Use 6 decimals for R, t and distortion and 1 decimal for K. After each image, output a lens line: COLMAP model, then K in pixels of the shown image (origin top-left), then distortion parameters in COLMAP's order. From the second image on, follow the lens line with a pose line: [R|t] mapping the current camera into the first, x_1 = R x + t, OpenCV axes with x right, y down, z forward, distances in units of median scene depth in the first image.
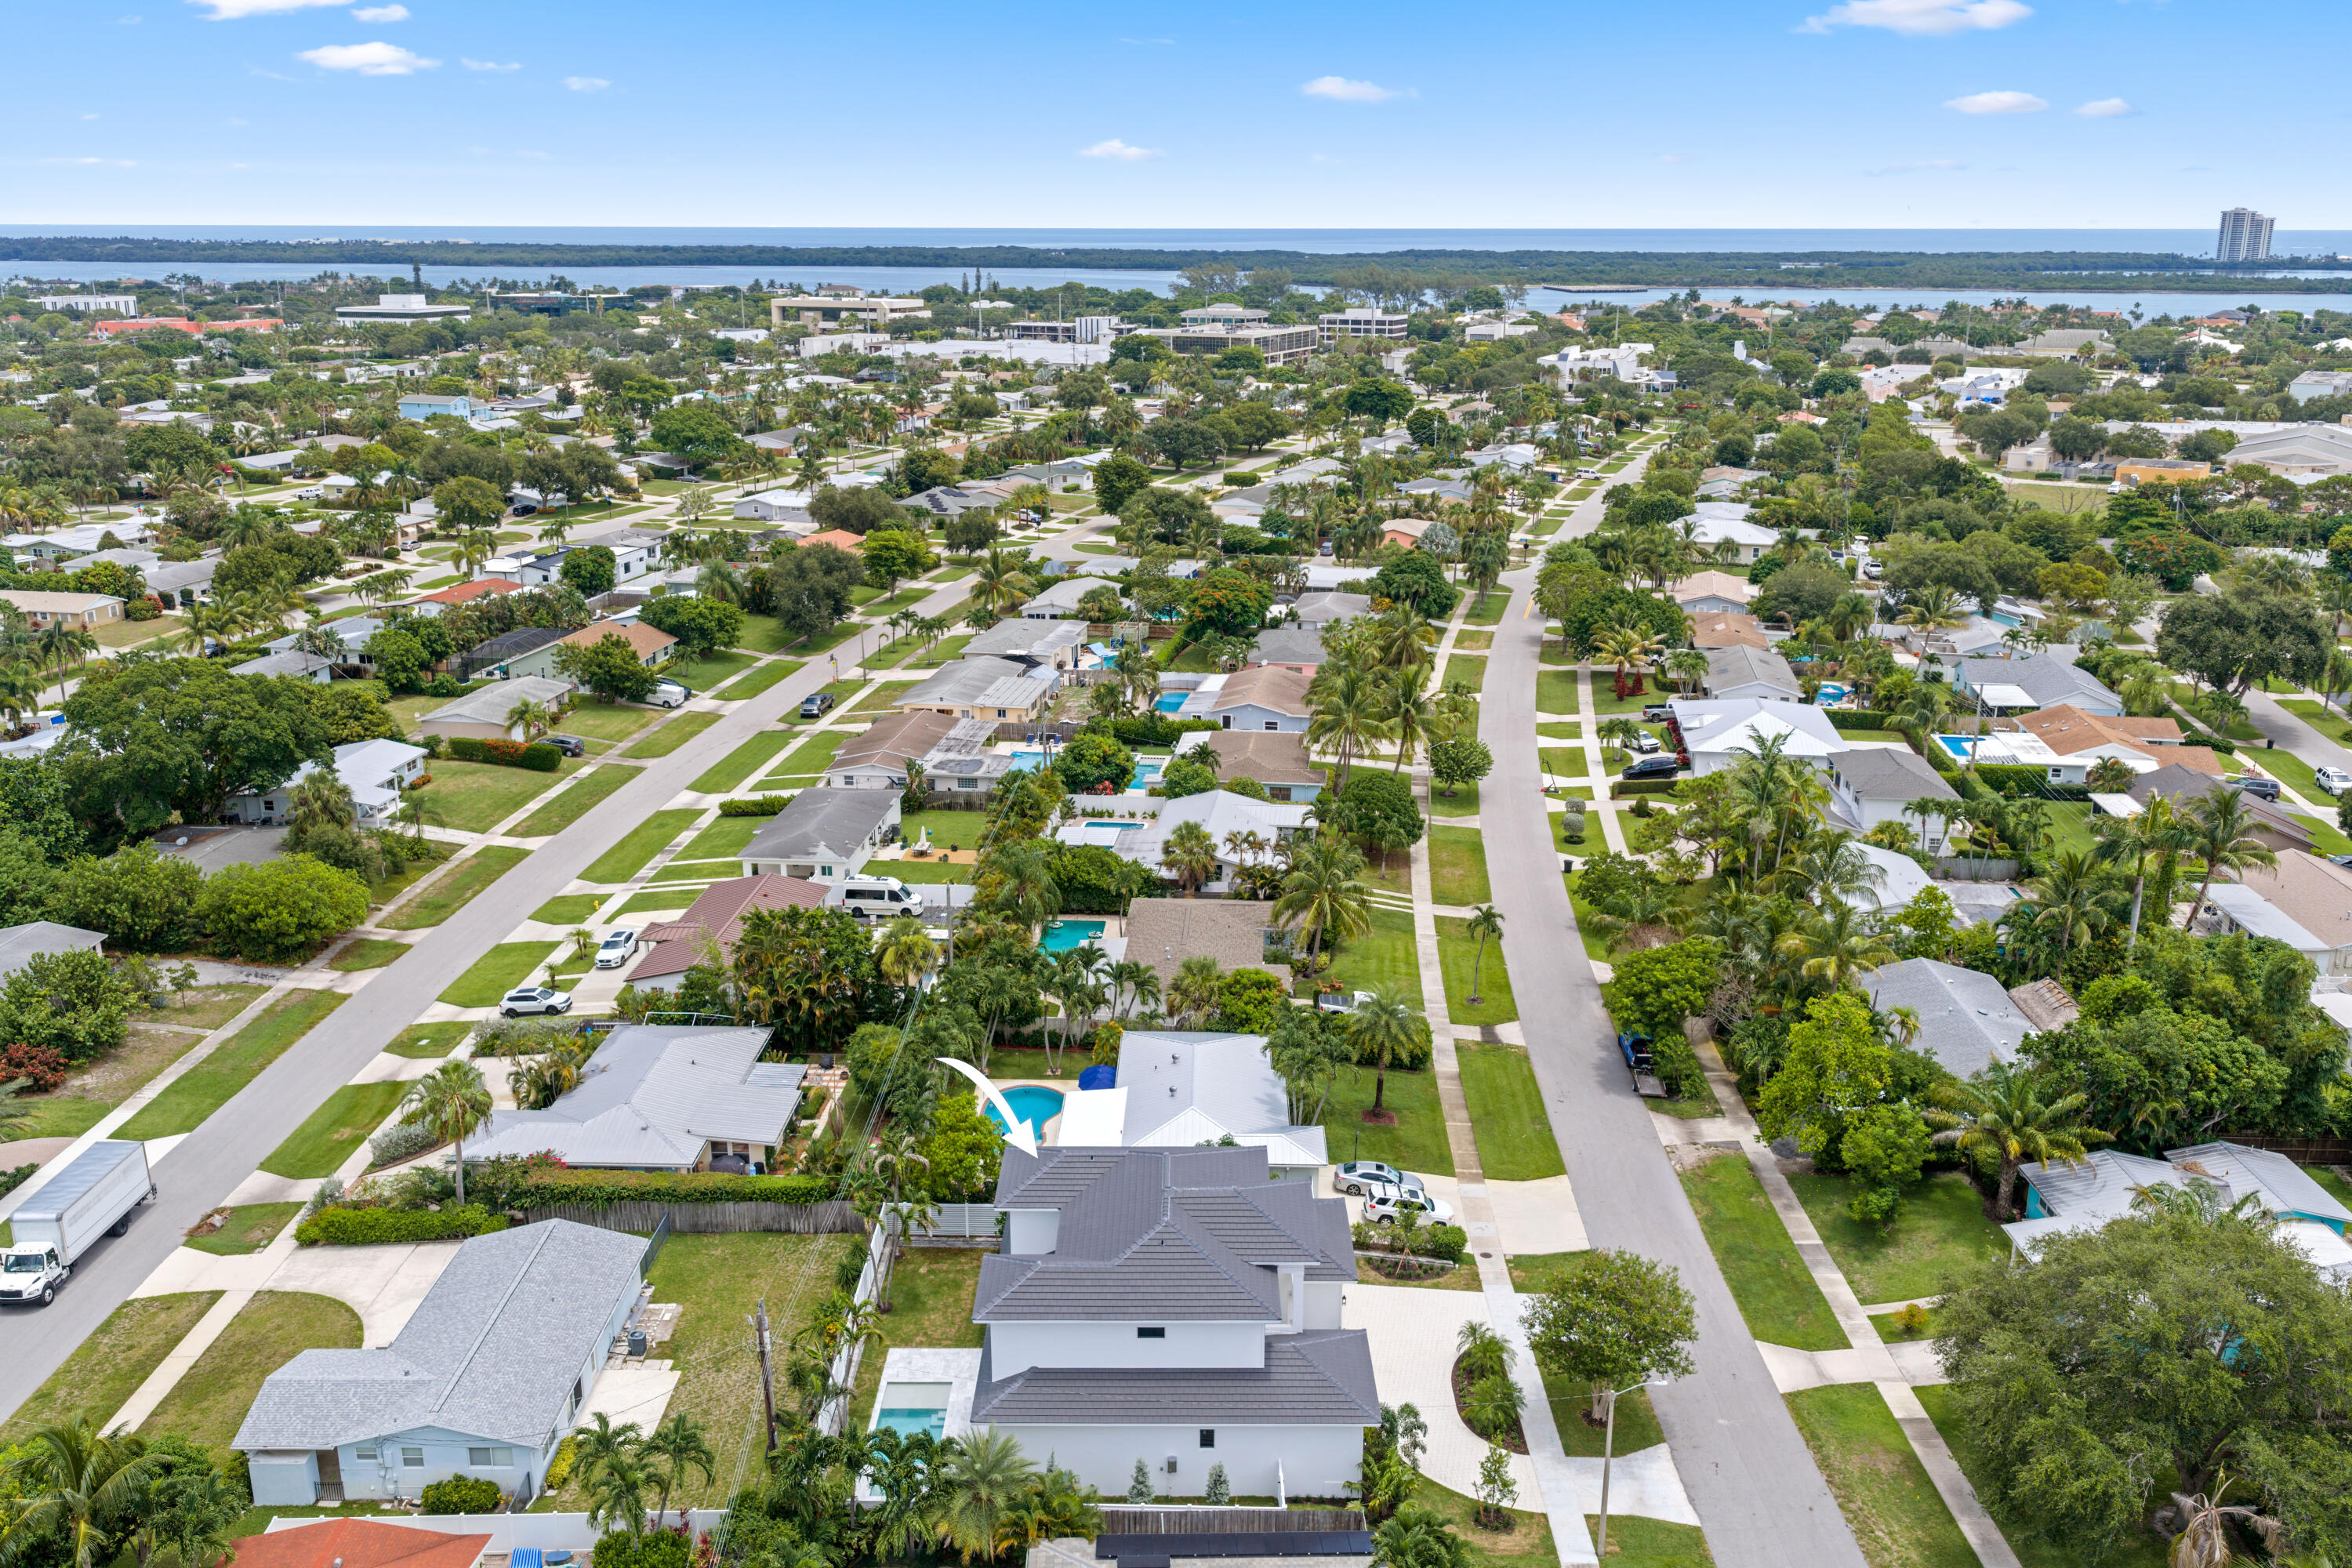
lens RADIAL K [[1978.3, 0, 1176.0], [0, 1978.3, 784.0], [0, 0, 1]] dist [0.006349, -0.011049]
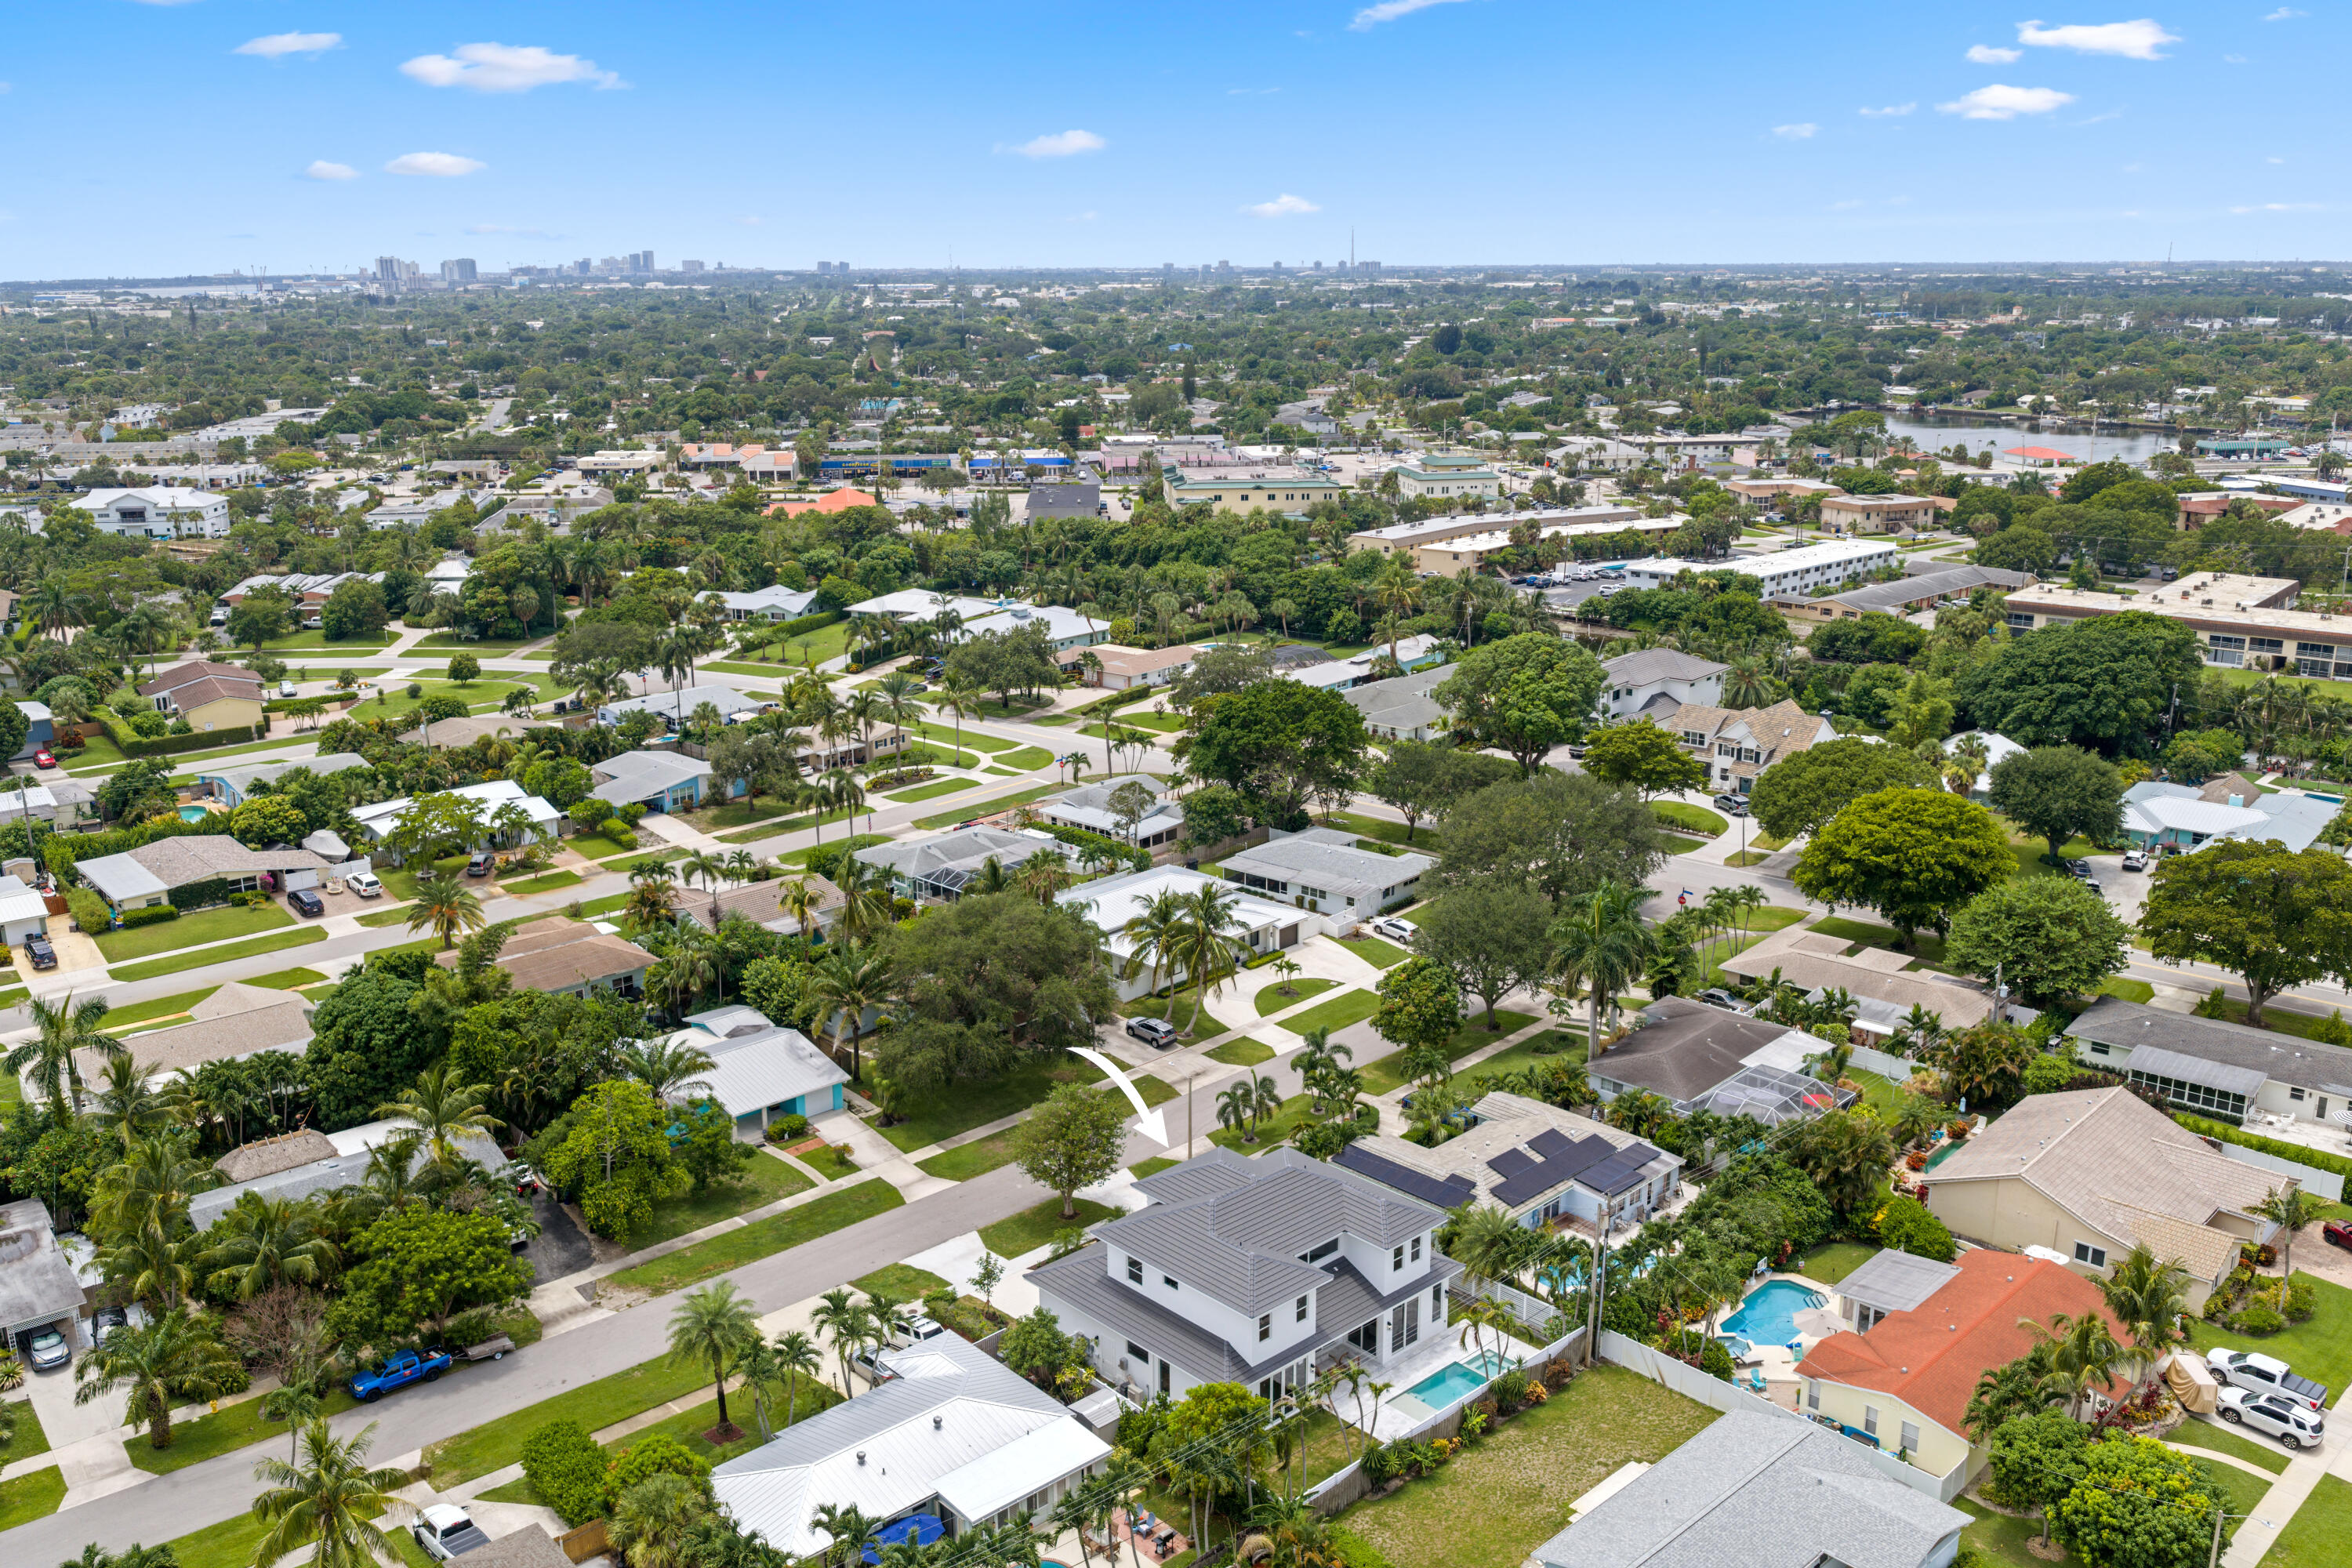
lens RADIAL K [[1953.2, 0, 1187.3], [0, 1953.2, 802.8], [0, 0, 1]] dist [0.021063, -0.046809]
pose [[-0.692611, -0.190262, 0.695766, -0.433171], [0.200434, 0.875832, 0.439027, -0.306962], [-0.692904, 0.443530, -0.568476, 0.884613]]
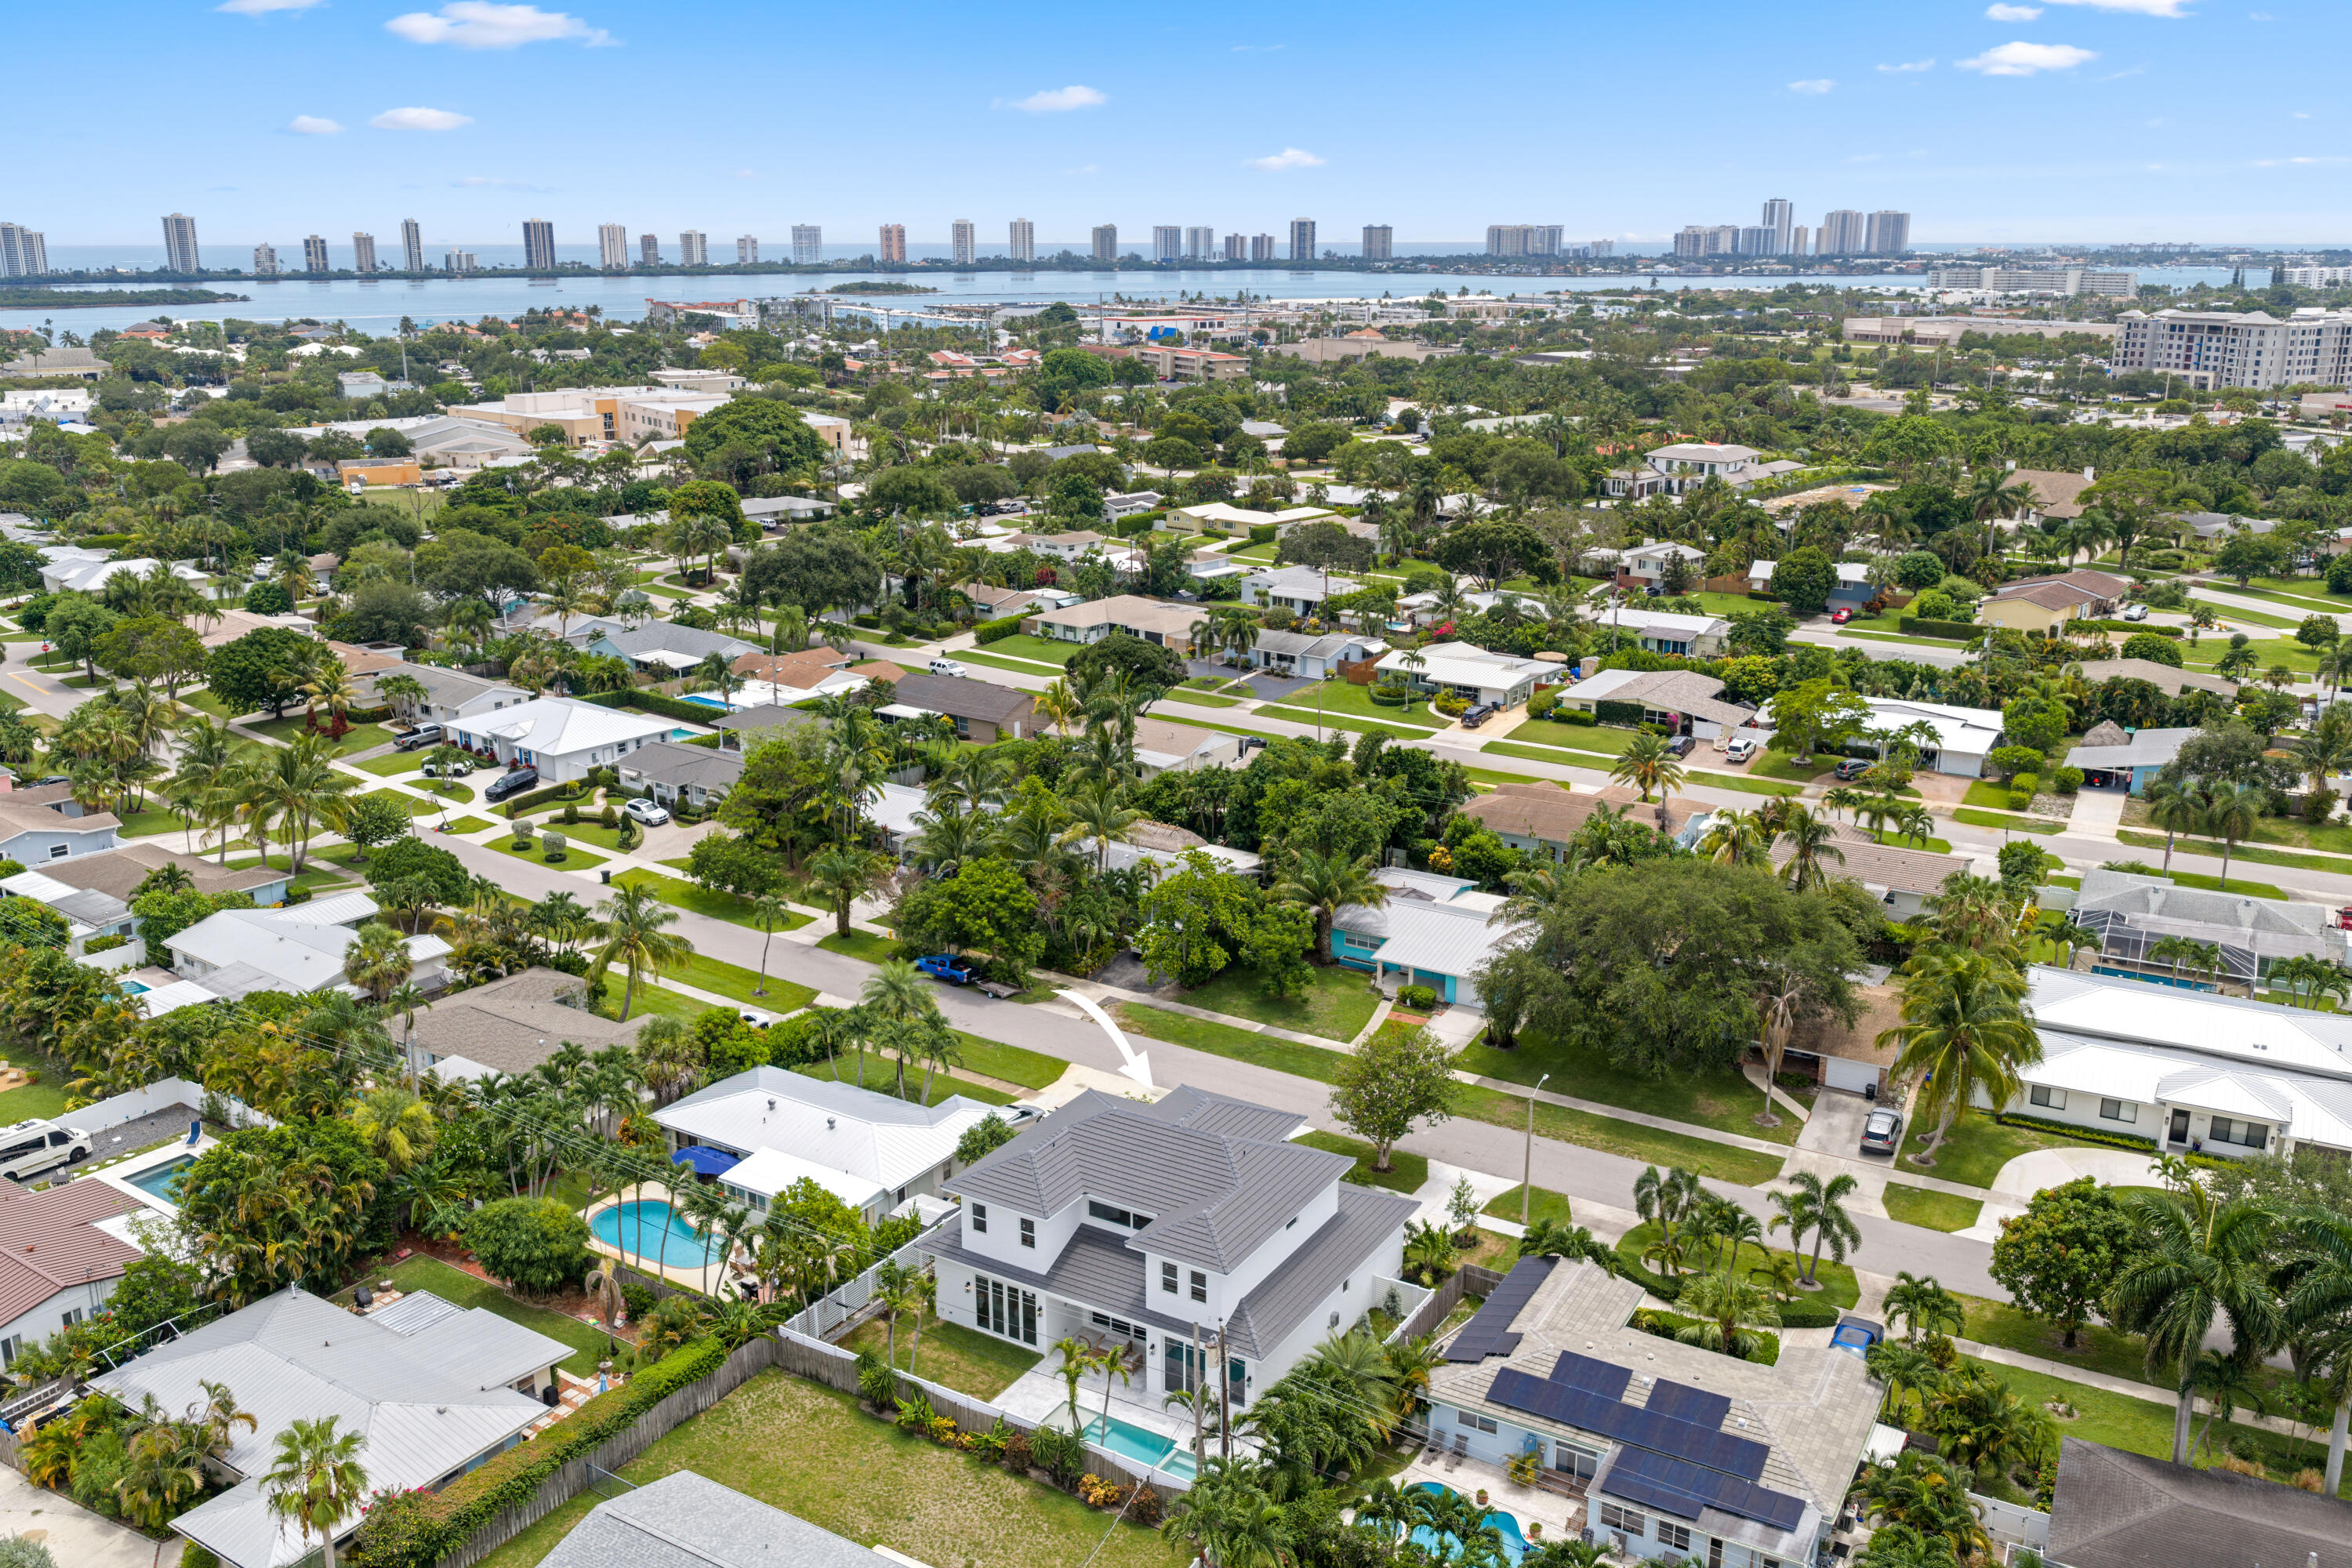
lens RADIAL K [[1953.2, 0, 1187.3], [0, 1953.2, 802.8], [0, 0, 1]] dist [0.021063, -0.046809]
pose [[0.516376, -0.239816, 0.822097, -0.455749], [0.235229, 0.962783, 0.133103, -0.057392], [-0.823422, 0.124650, 0.553570, 0.202247]]
